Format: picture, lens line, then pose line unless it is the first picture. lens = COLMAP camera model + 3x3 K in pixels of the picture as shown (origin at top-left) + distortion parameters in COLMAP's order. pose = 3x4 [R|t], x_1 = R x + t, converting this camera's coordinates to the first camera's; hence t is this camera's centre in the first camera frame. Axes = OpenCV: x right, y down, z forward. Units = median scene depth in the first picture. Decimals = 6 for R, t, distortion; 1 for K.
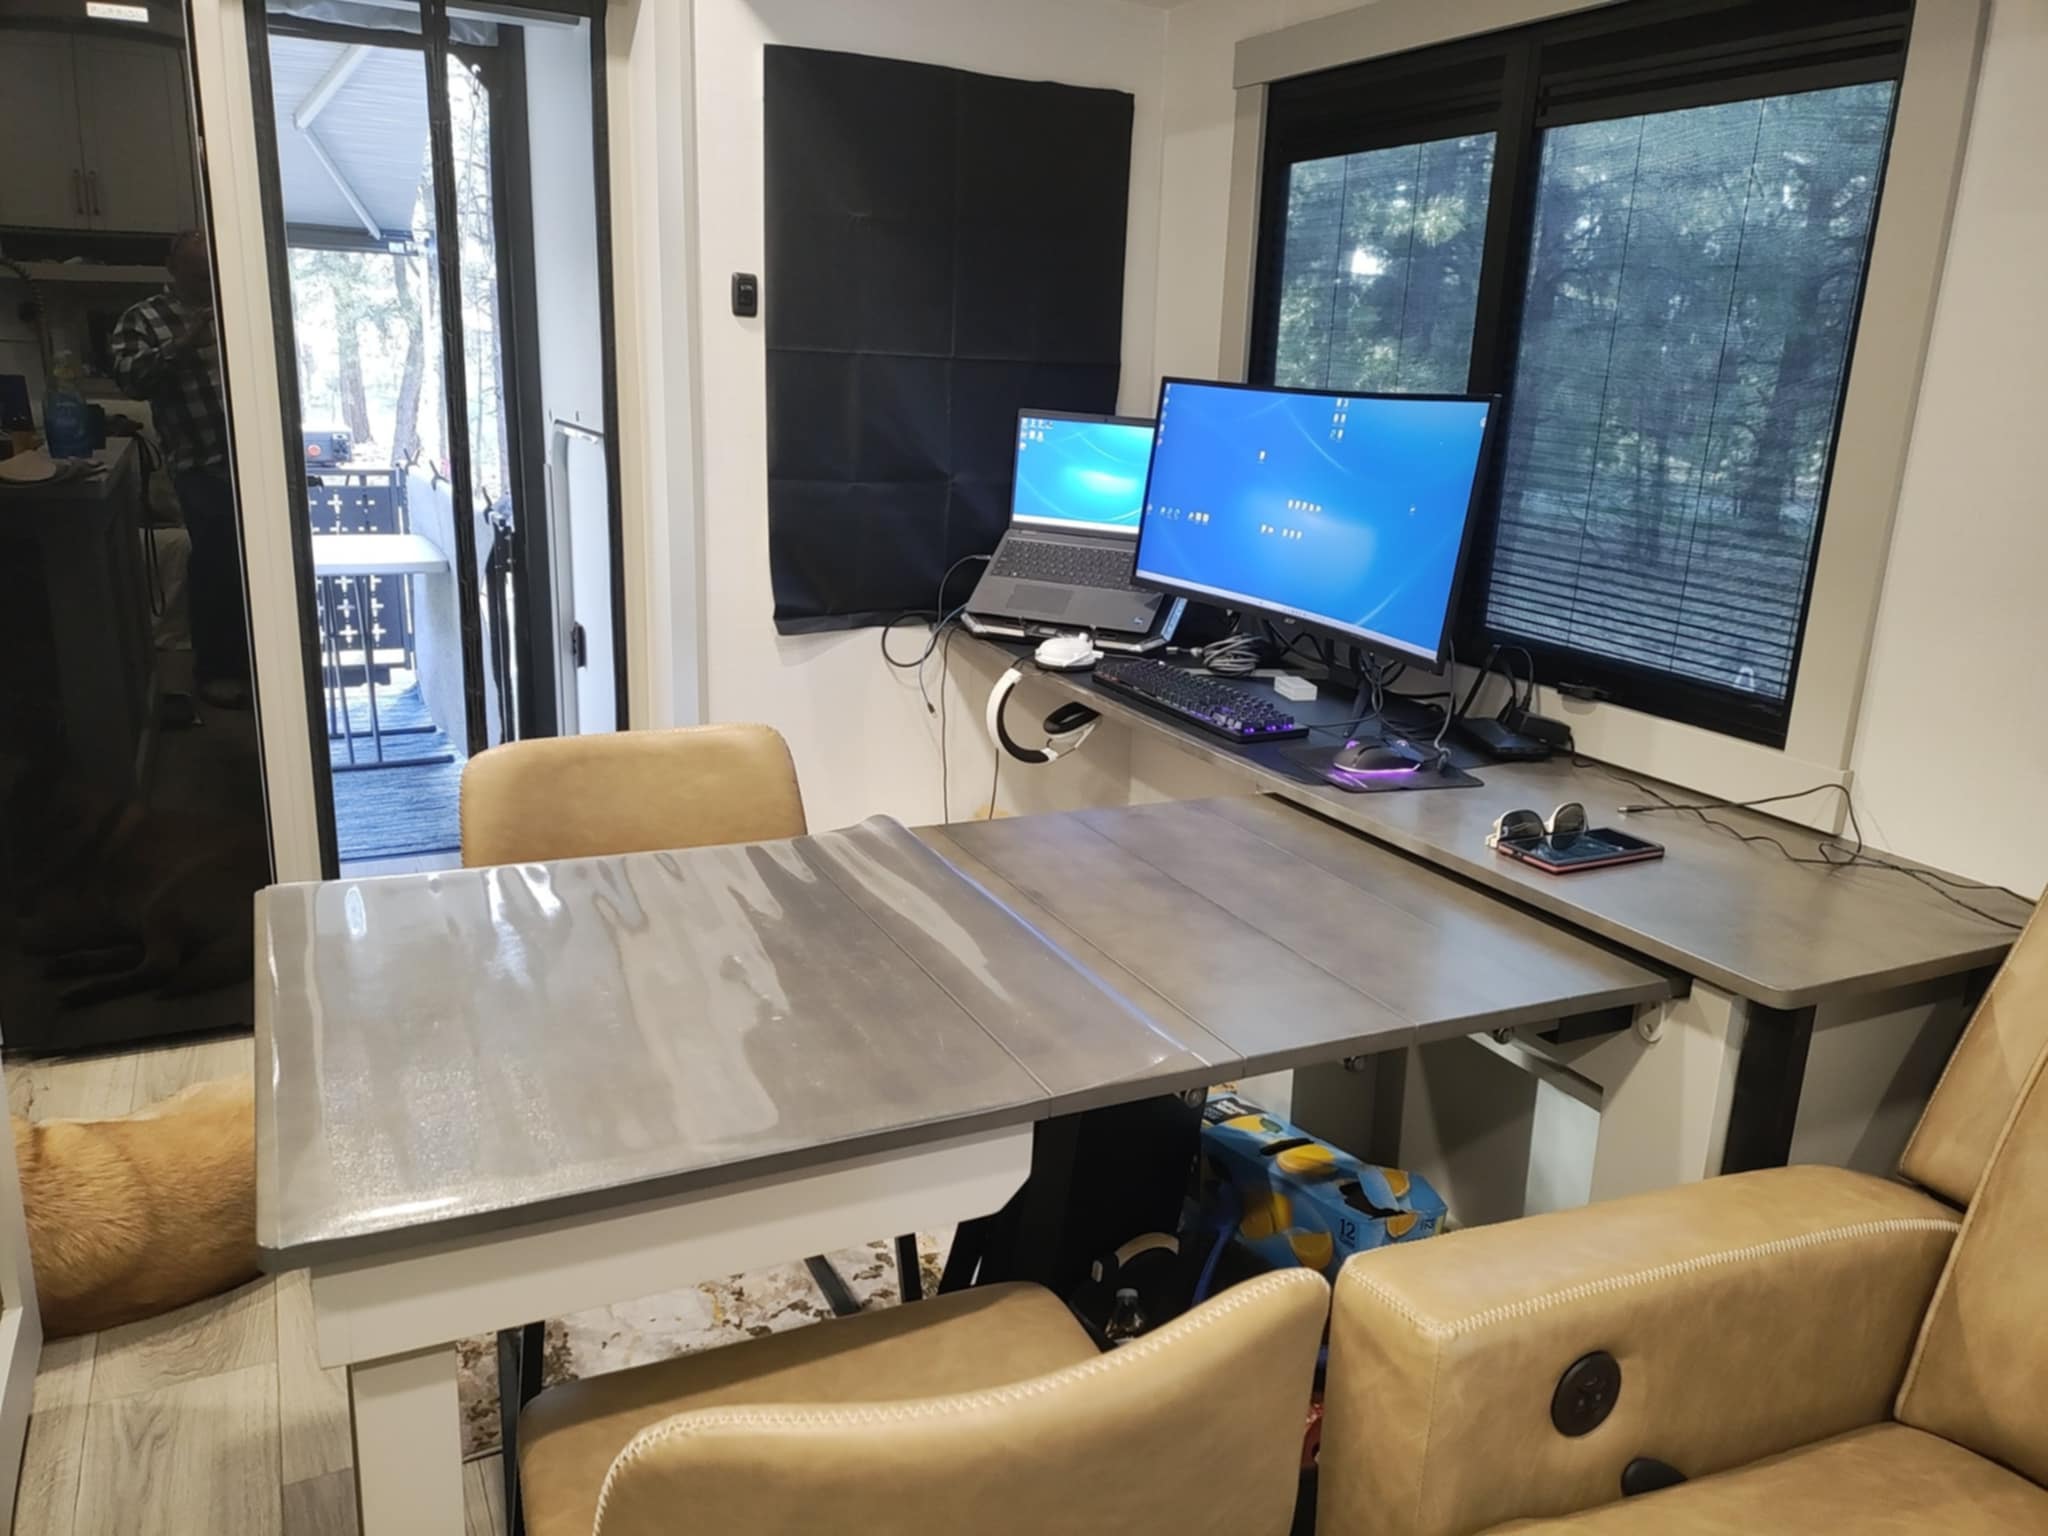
lens RADIAL K [[1459.9, 0, 1037.1], [0, 1459.9, 770.8], [0, 0, 1]] dist [0.089110, -0.084385]
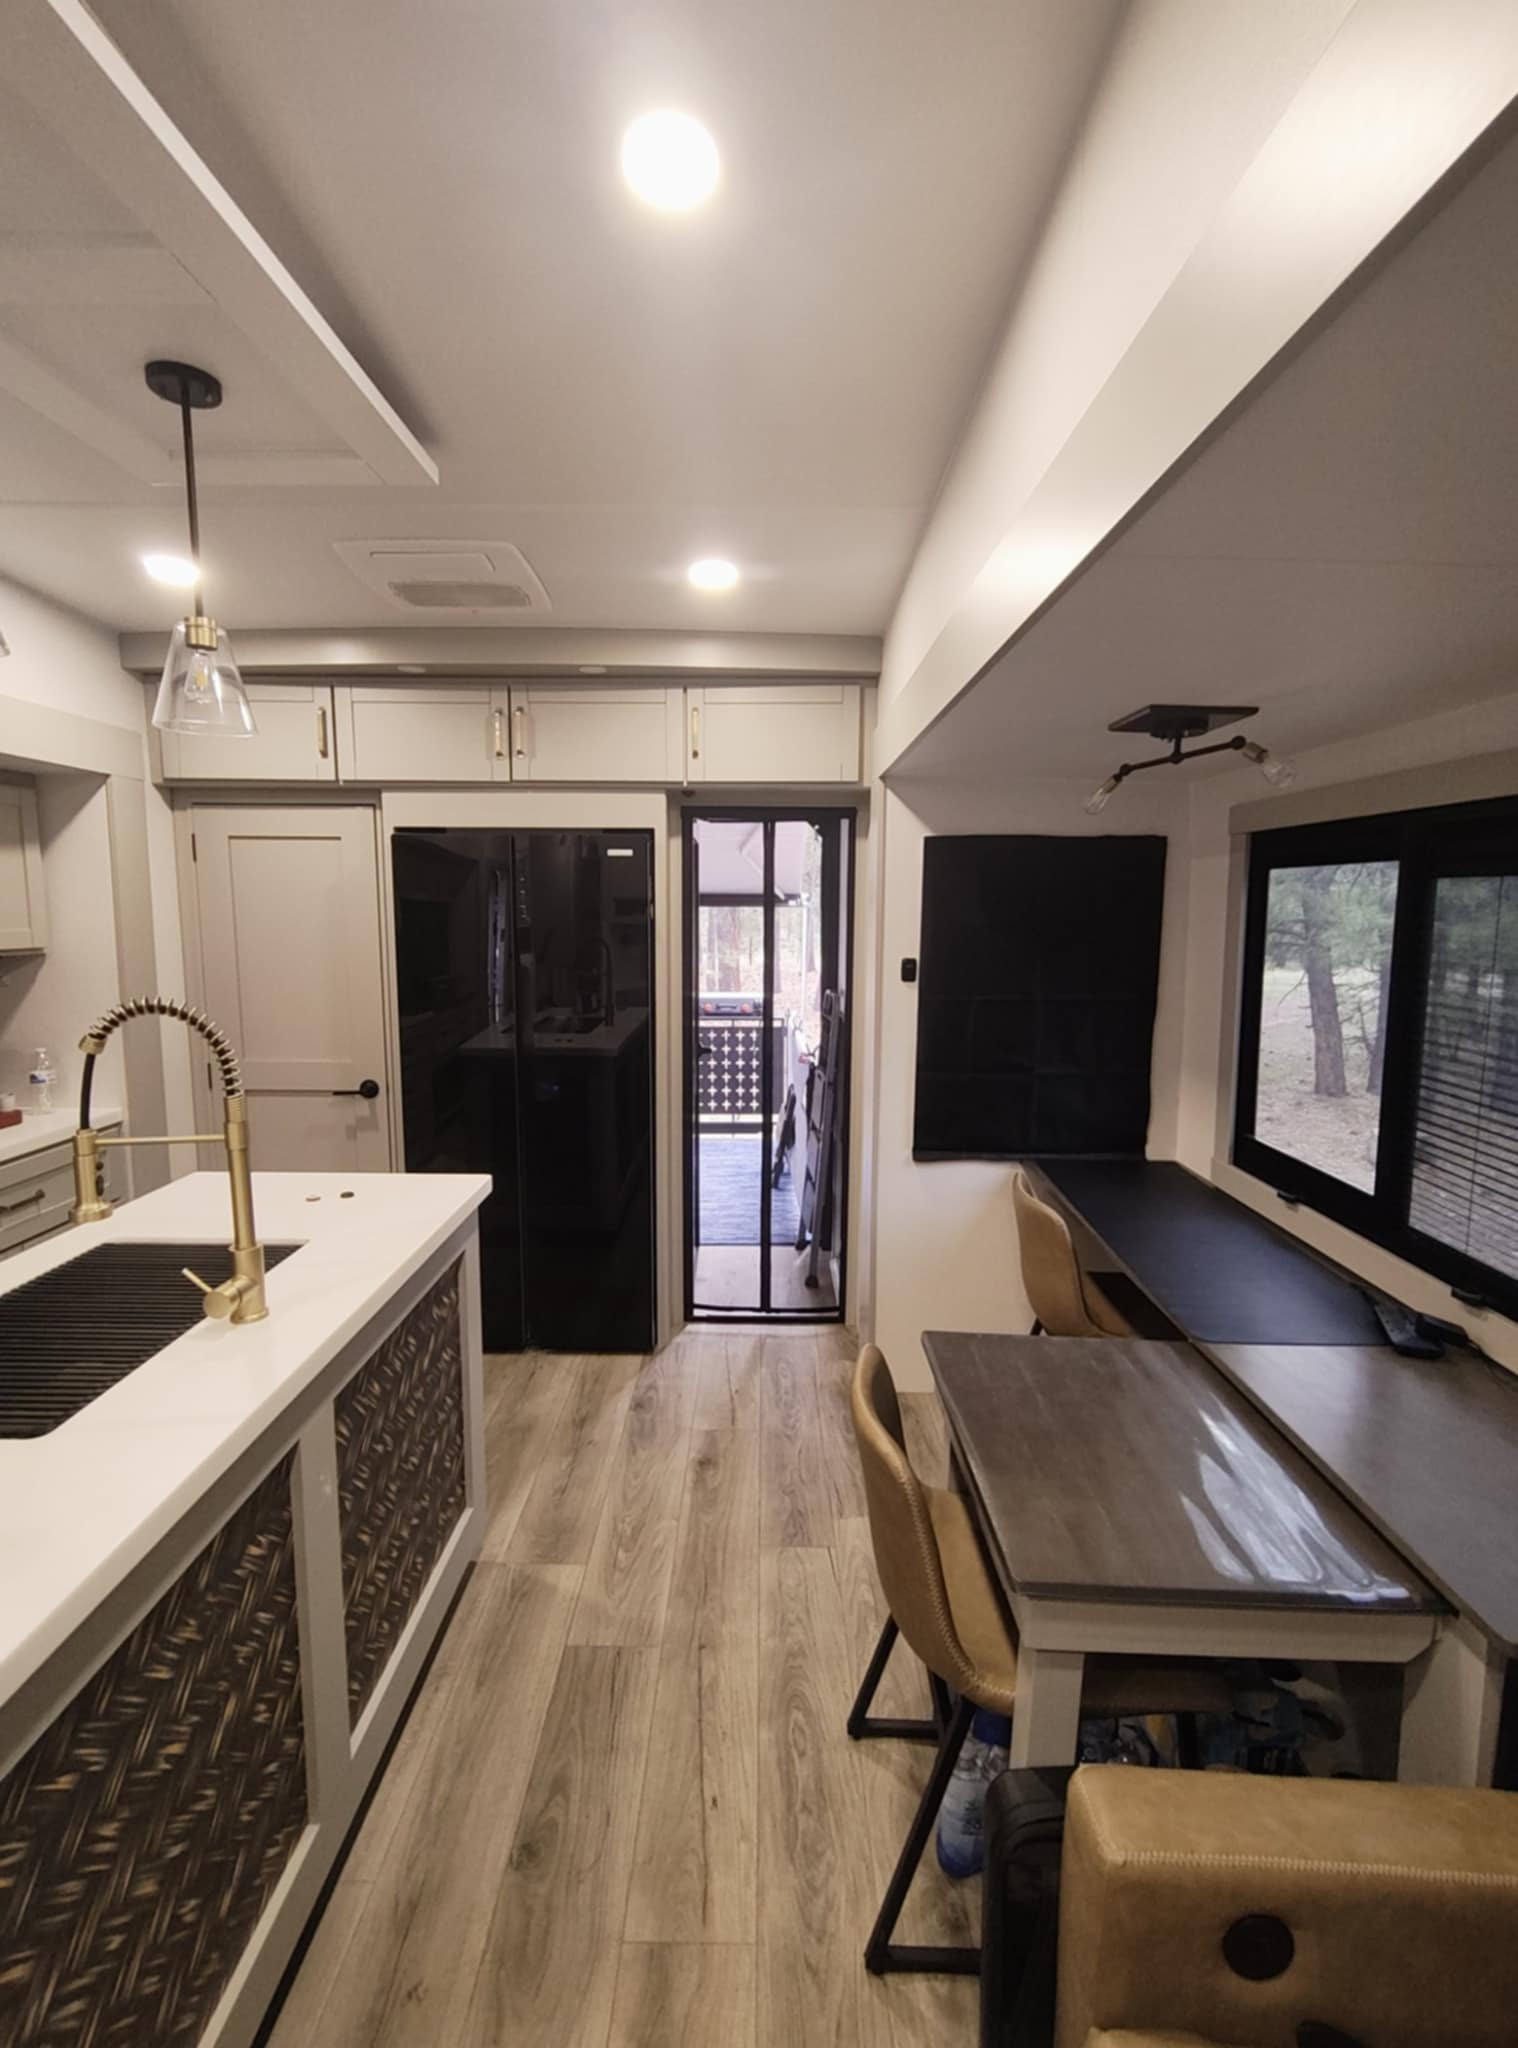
lens RADIAL K [[926.0, 0, 759.0], [0, 926.0, 1024.0], [0, 0, 1]] dist [-0.002763, 0.000362]
pose [[0.886519, 0.018600, -0.462318, 0.166569], [-0.090859, 0.986736, -0.134527, -0.111895], [0.453683, 0.161267, 0.876450, -0.016940]]
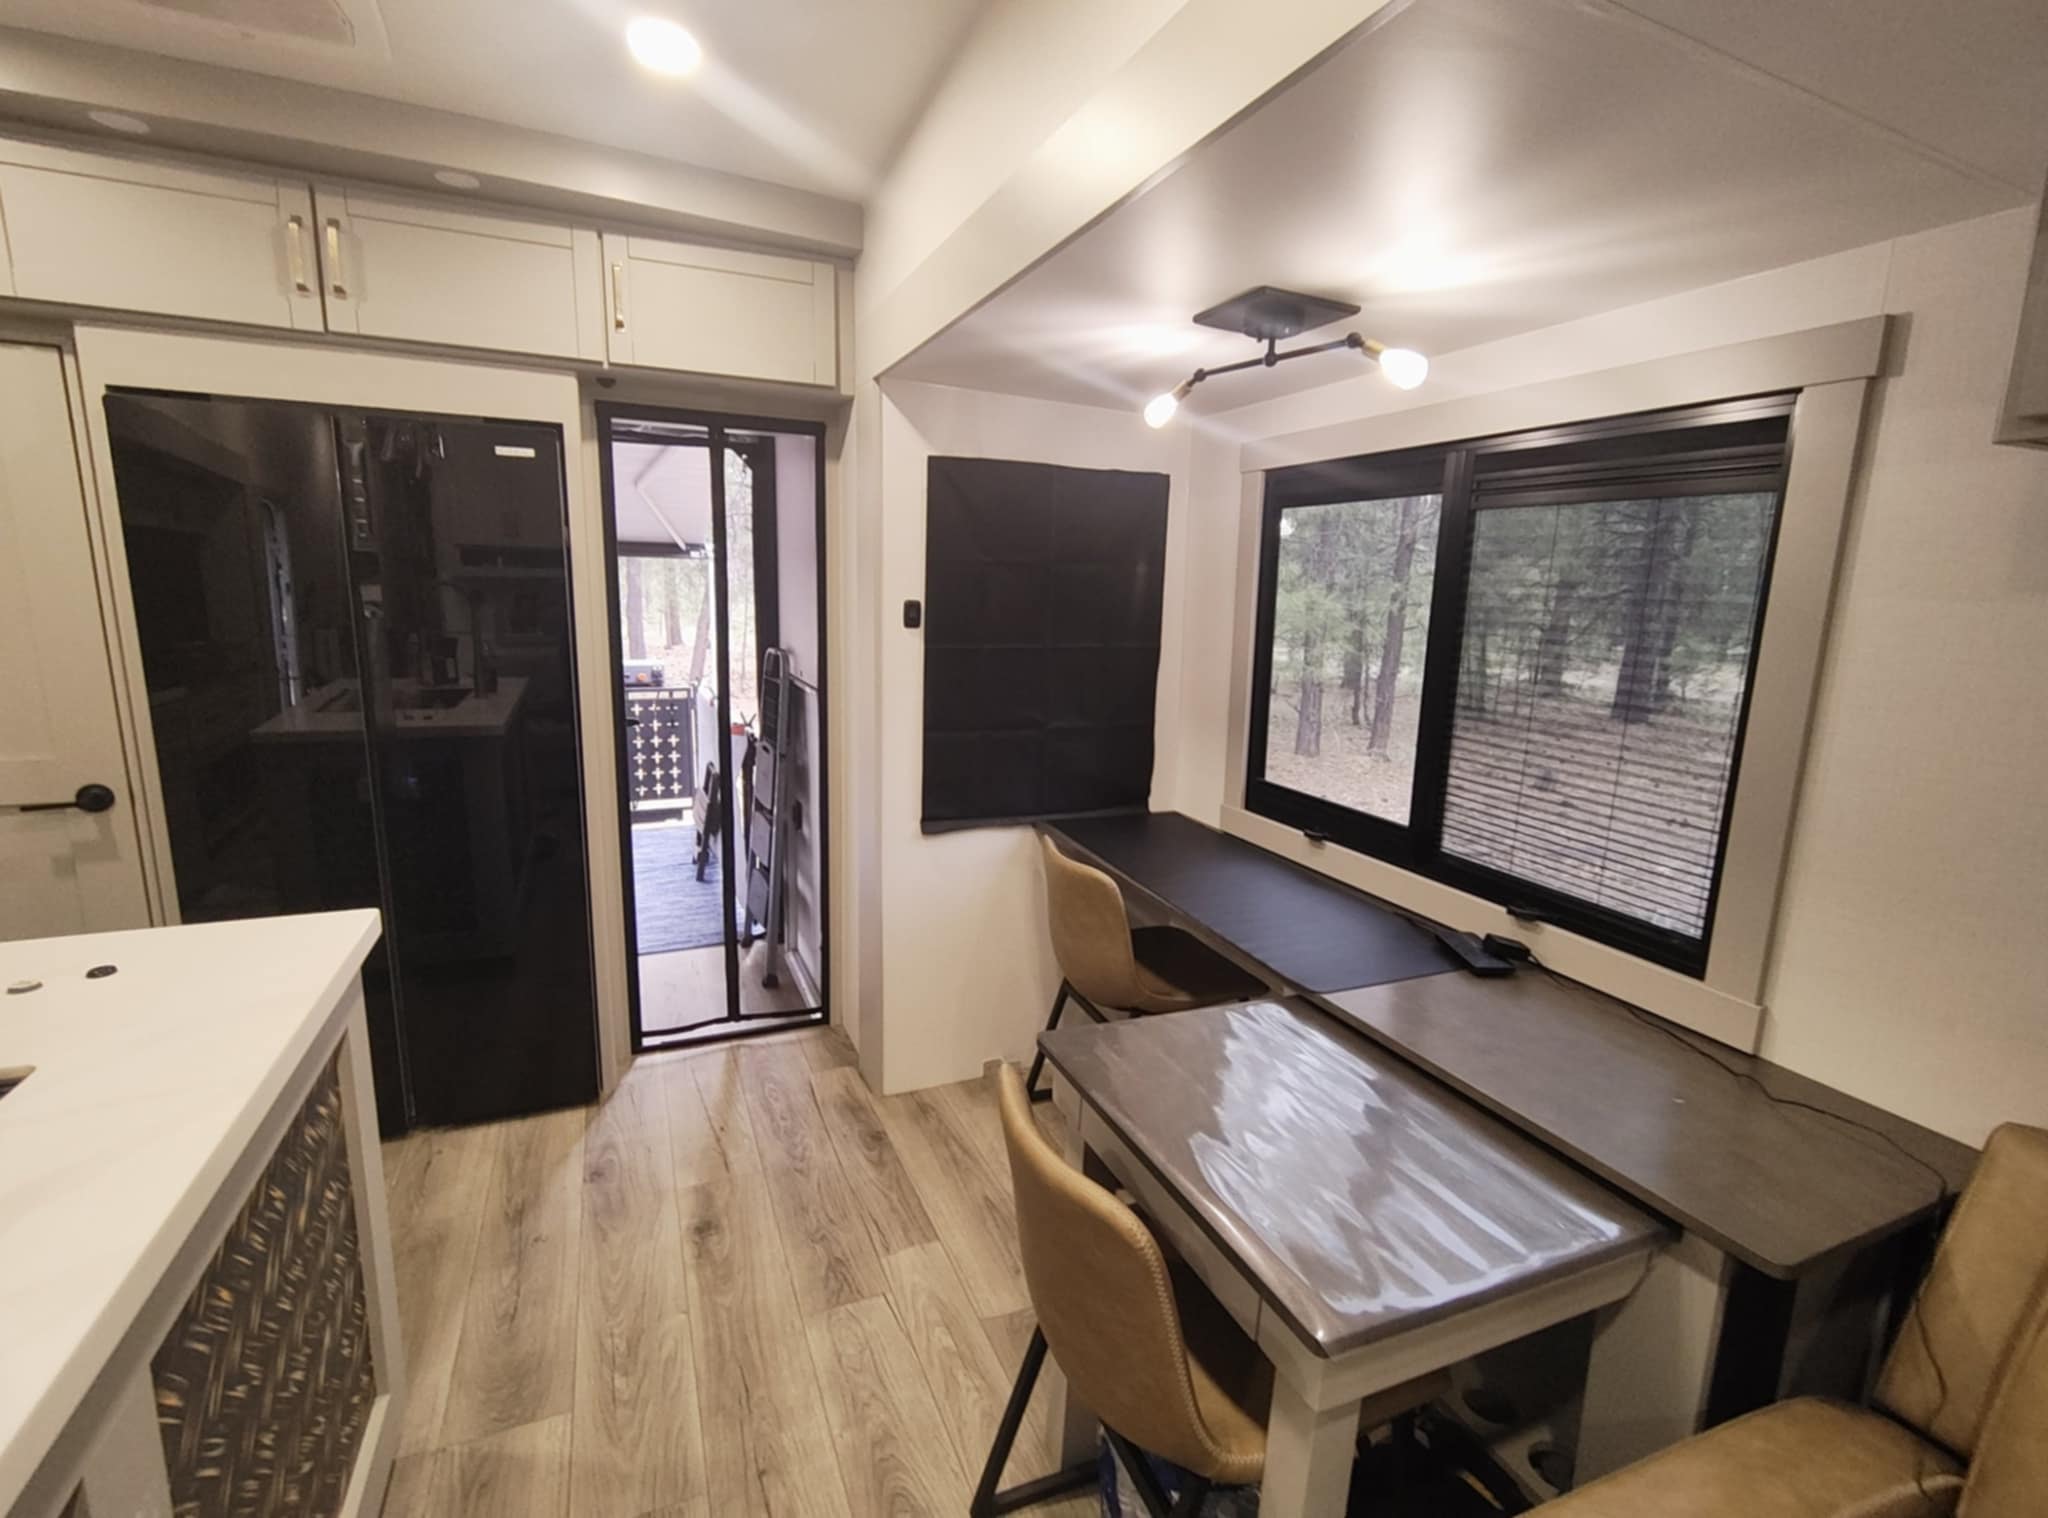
lens RADIAL K [[926.0, 0, 1023.8], [0, 926.0, 766.5], [0, 0, 1]] dist [-0.002763, 0.000362]
pose [[0.997928, -0.004809, -0.064153, -0.031013], [-0.000443, 0.996665, -0.081602, -0.106942], [0.064332, 0.081461, 0.994598, 0.109865]]
